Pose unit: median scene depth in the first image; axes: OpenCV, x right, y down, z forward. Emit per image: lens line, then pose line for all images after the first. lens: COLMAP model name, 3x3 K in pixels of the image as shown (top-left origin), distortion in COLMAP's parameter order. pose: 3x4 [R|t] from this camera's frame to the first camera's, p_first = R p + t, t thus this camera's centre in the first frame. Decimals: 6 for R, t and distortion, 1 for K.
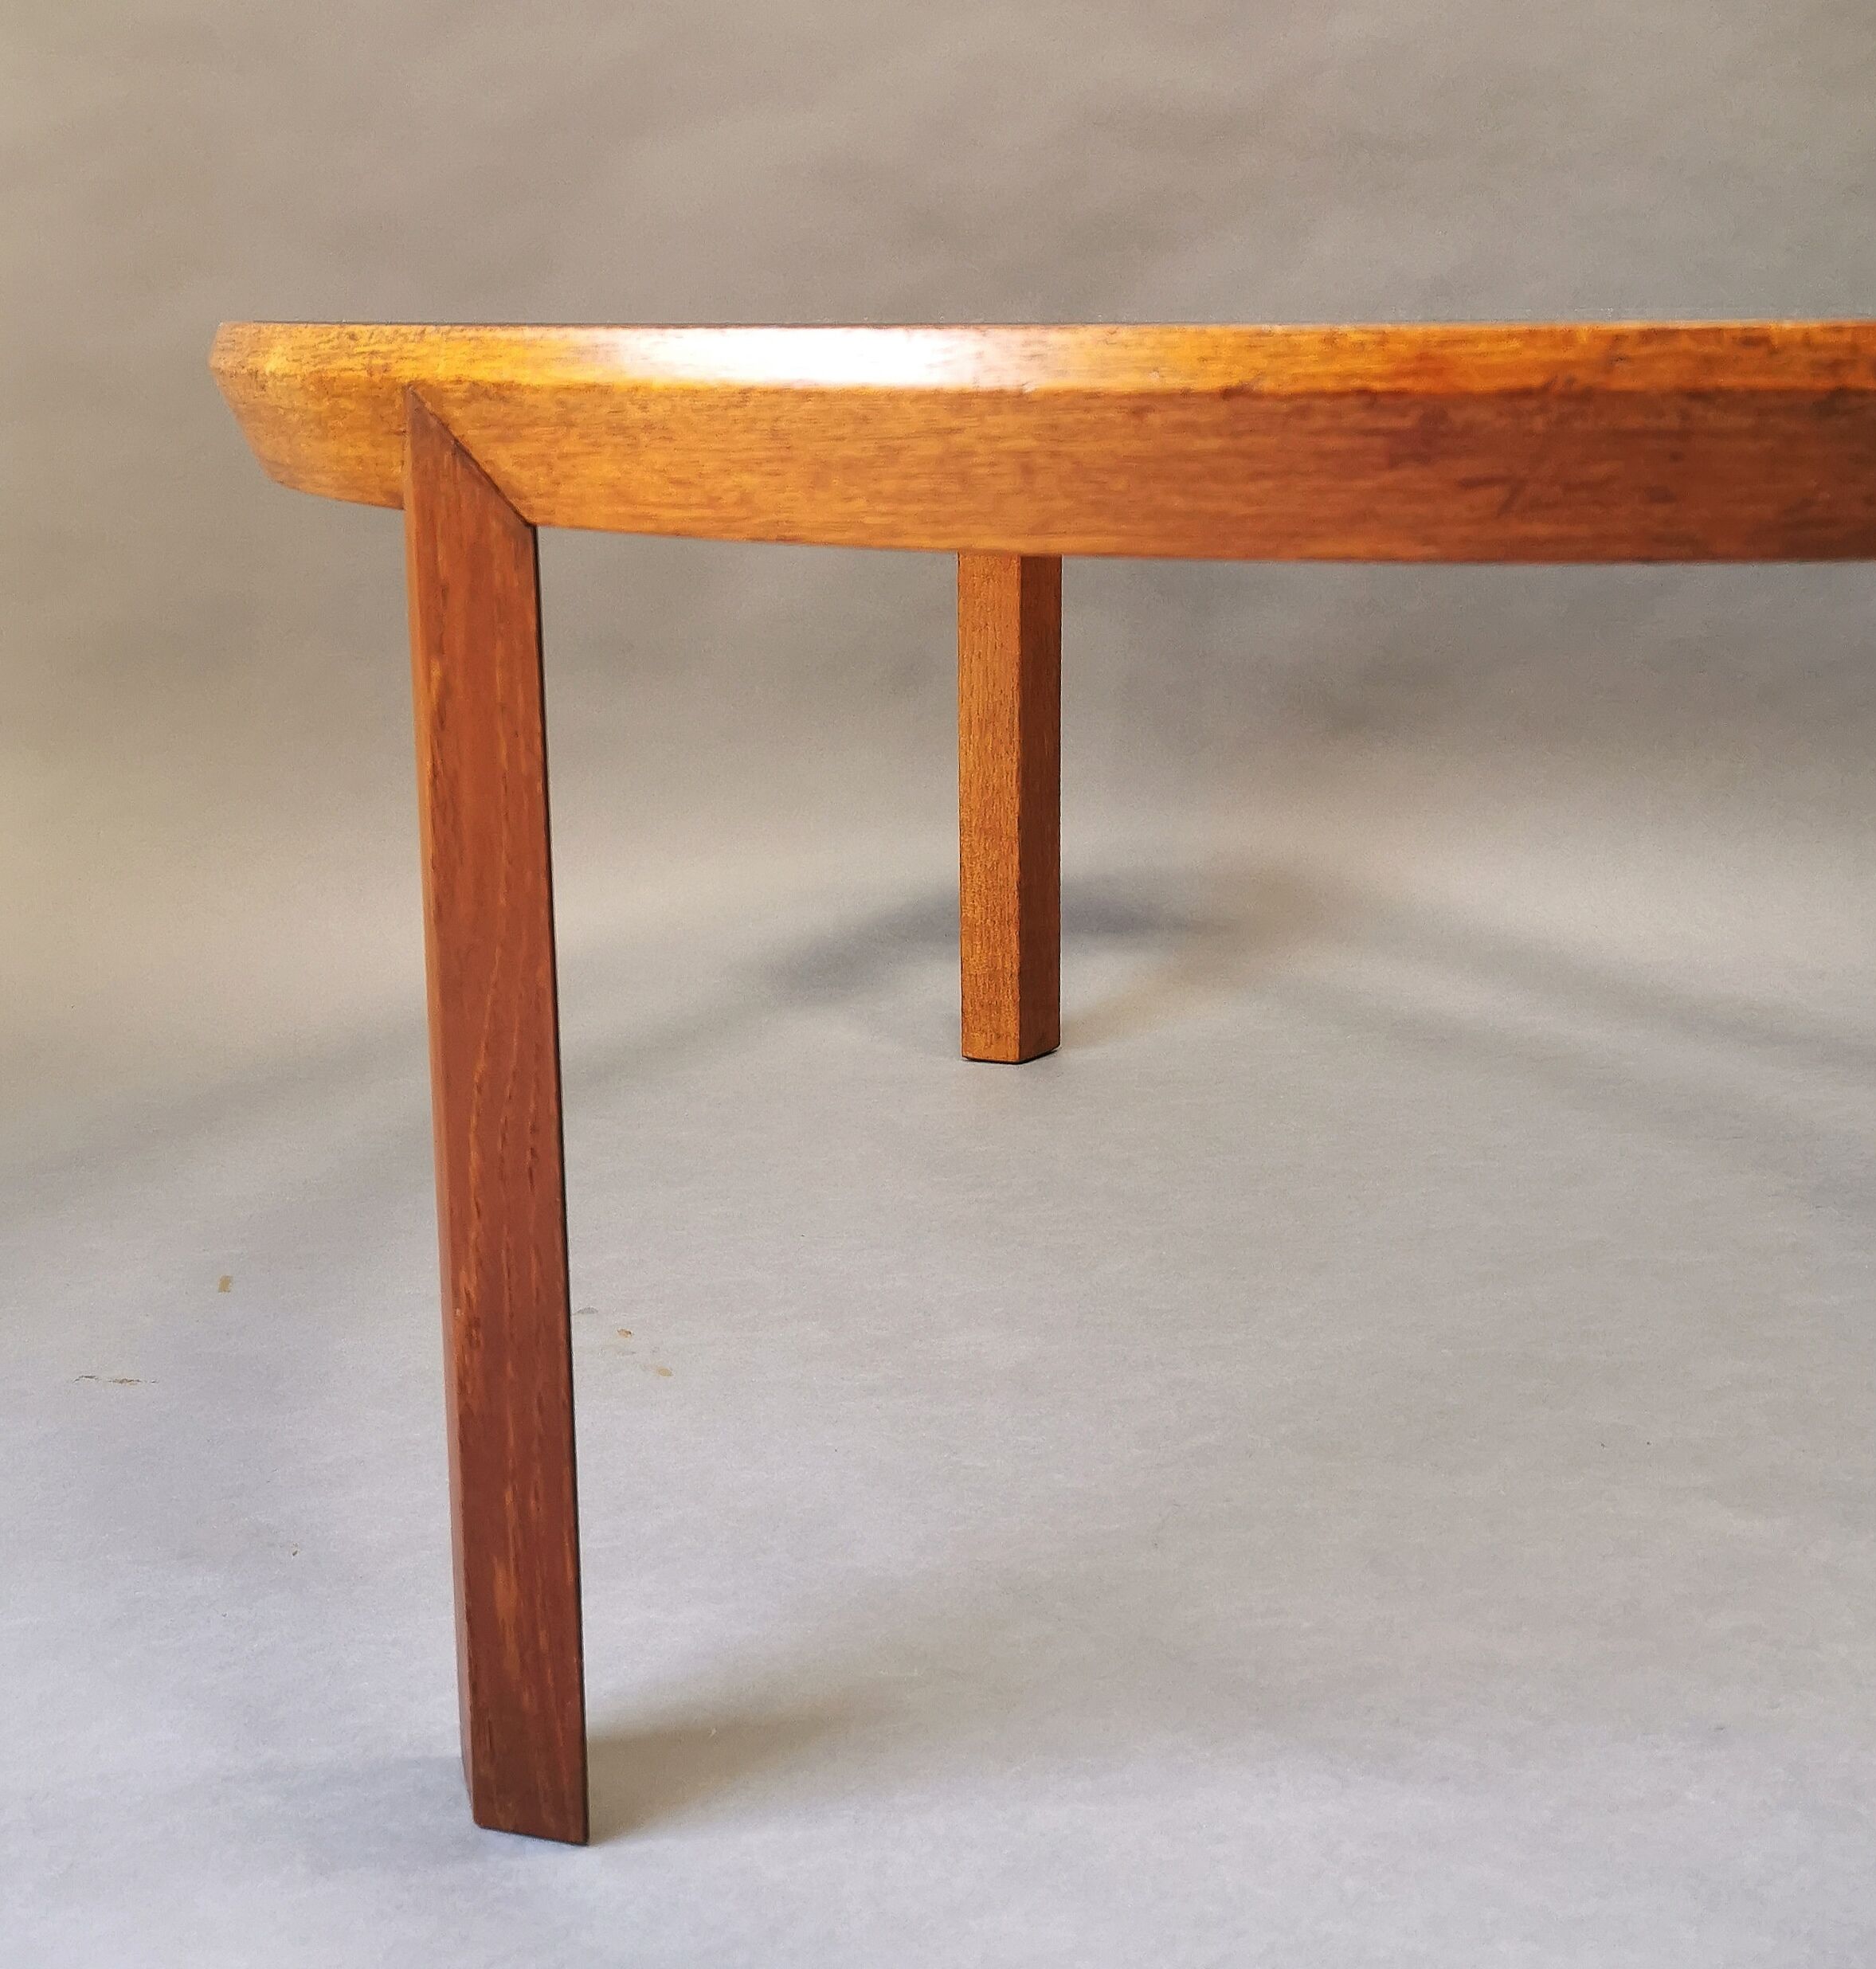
lens RADIAL K [[1979.0, 0, 932.7], [0, 1979.0, 973.9], [0, 0, 1]] dist [0.037386, 0.000000]
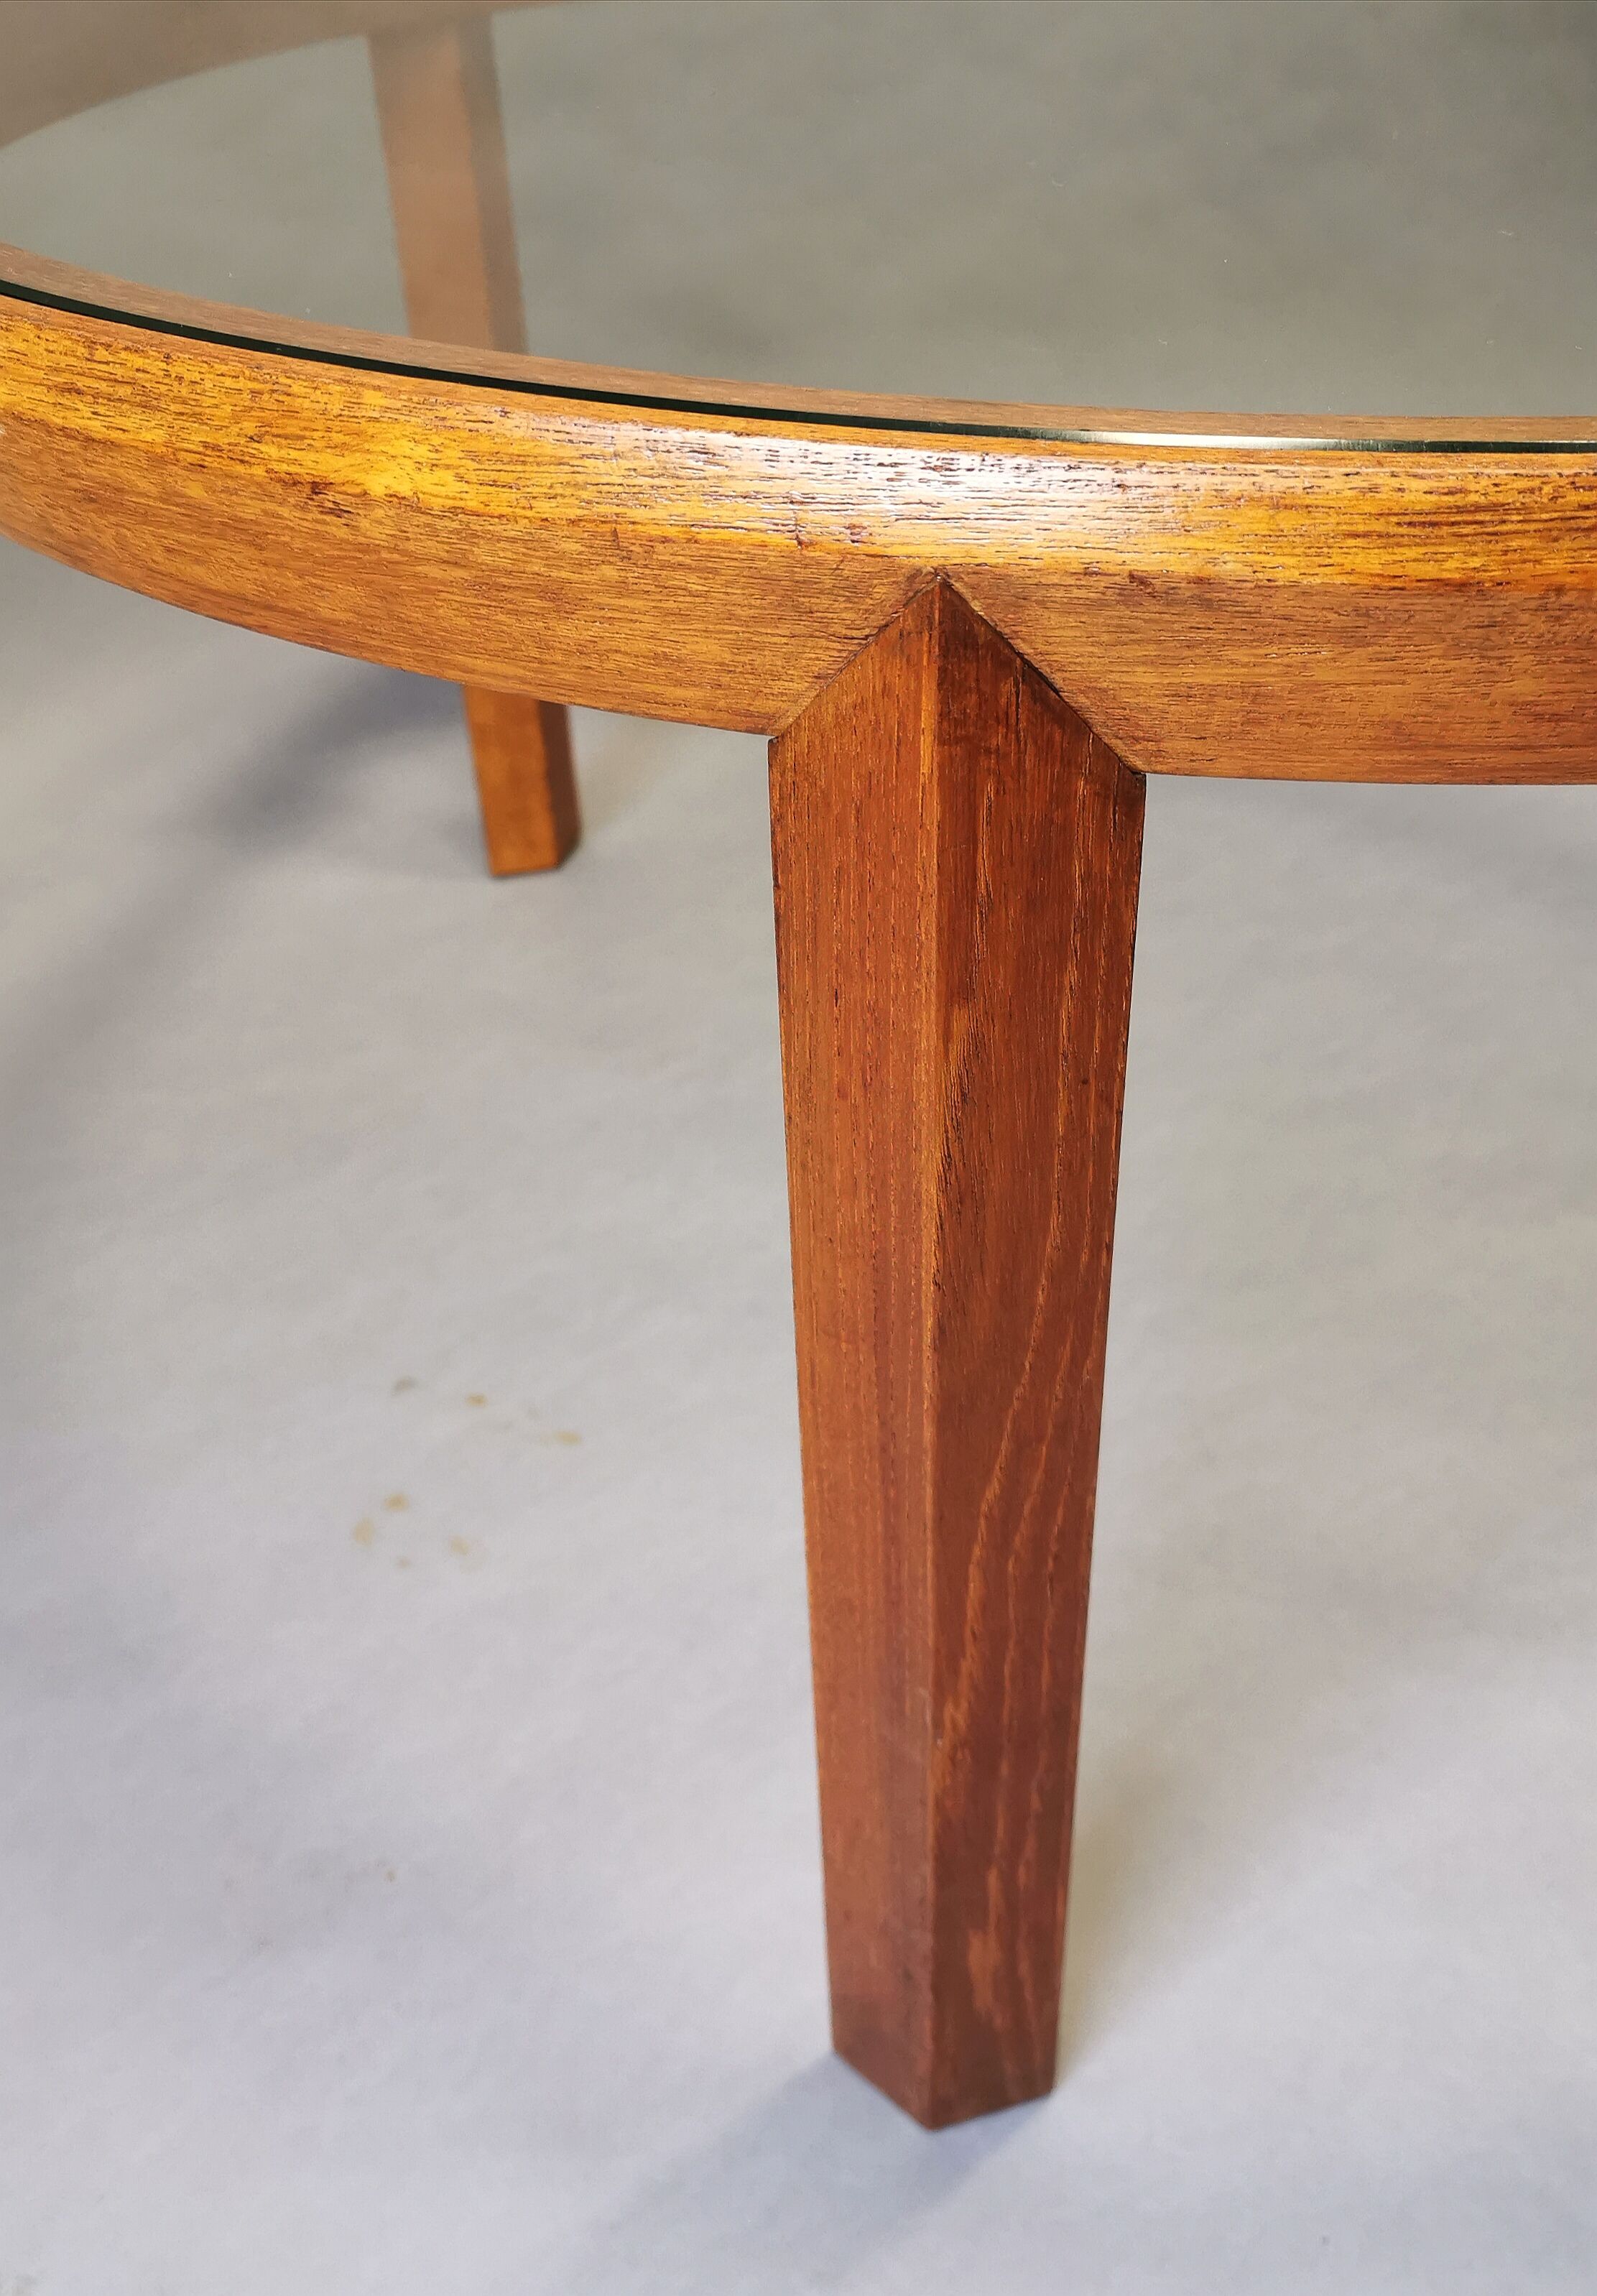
lens RADIAL K [[1804.4, 0, 793.5], [0, 1804.4, 1165.3], [0, 0, 1]] dist [0.011296, 0.001559]
pose [[0.862490, -0.328196, 0.385226, -0.492353], [0.160890, 0.899533, 0.406145, -0.327449], [-0.479819, -0.288317, 0.828642, 0.526166]]
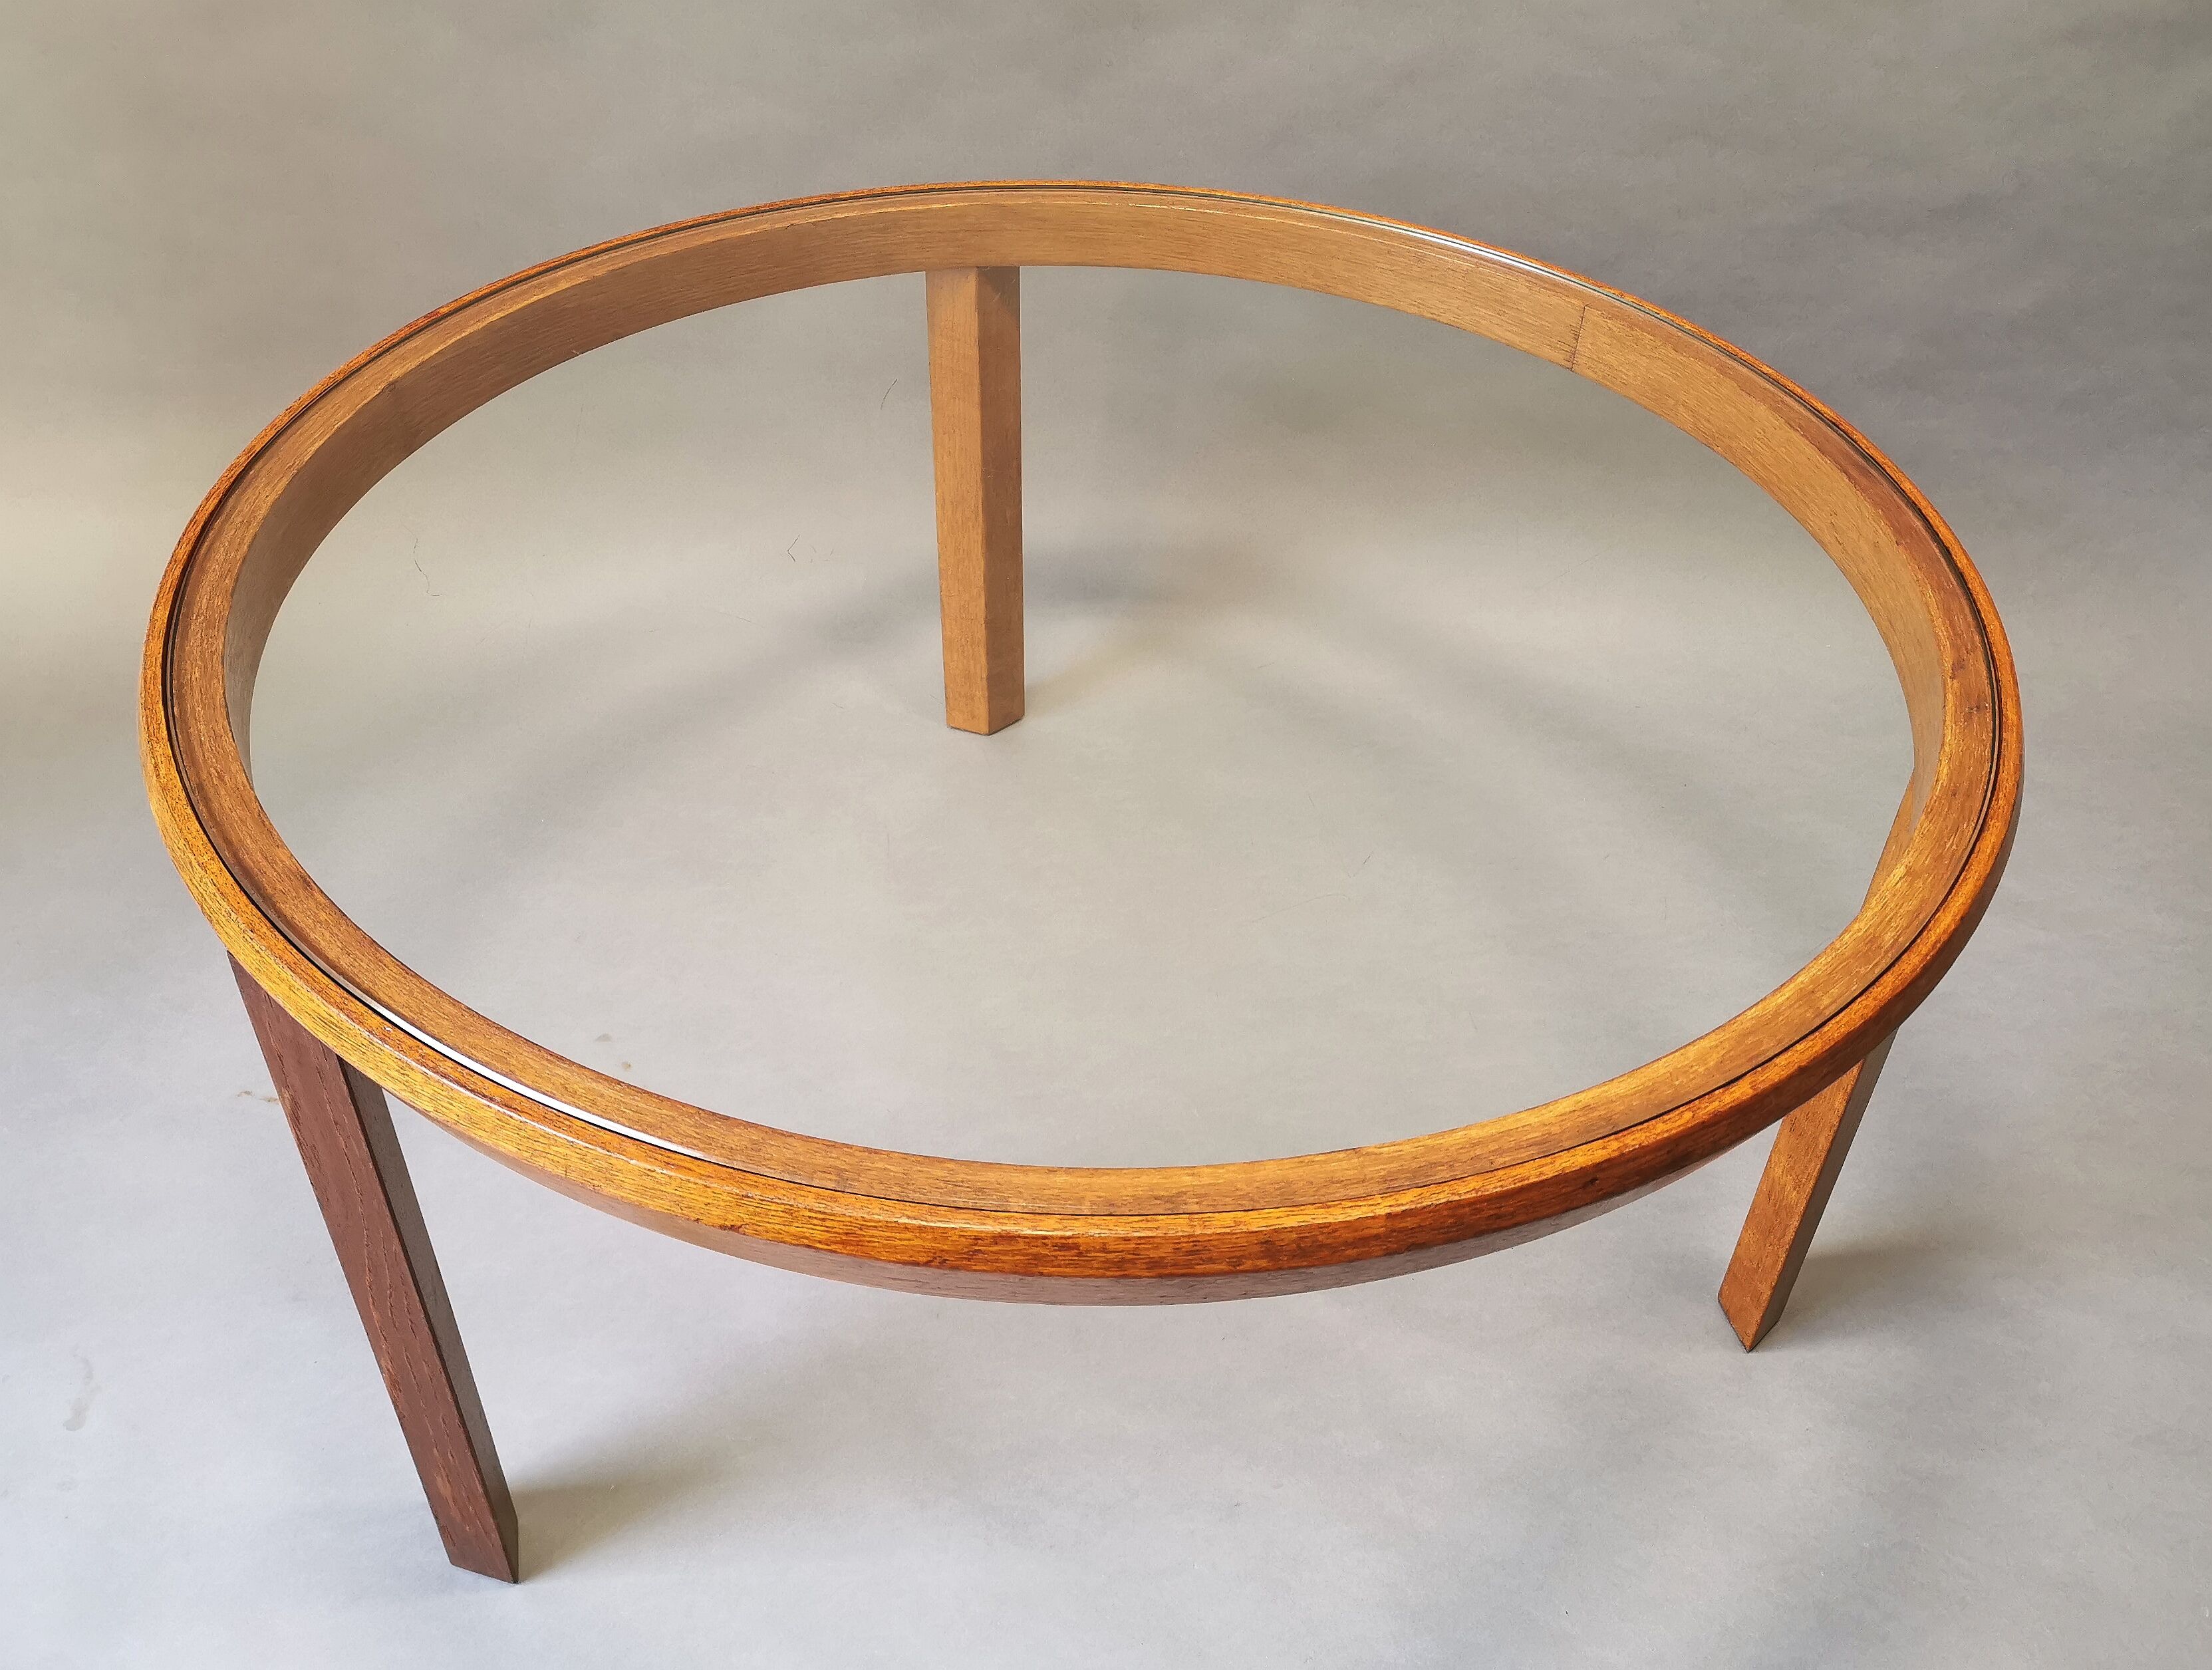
lens RADIAL K [[1571.1, 0, 1126.9], [0, 1571.1, 838.5], [0, 0, 1]] dist [0.029156, -0.016446]
pose [[0.997623, 0.066408, 0.018381, 0.268760], [-0.068278, 0.916832, 0.393391, -0.687158], [0.009272, -0.393711, 0.919187, 0.030012]]
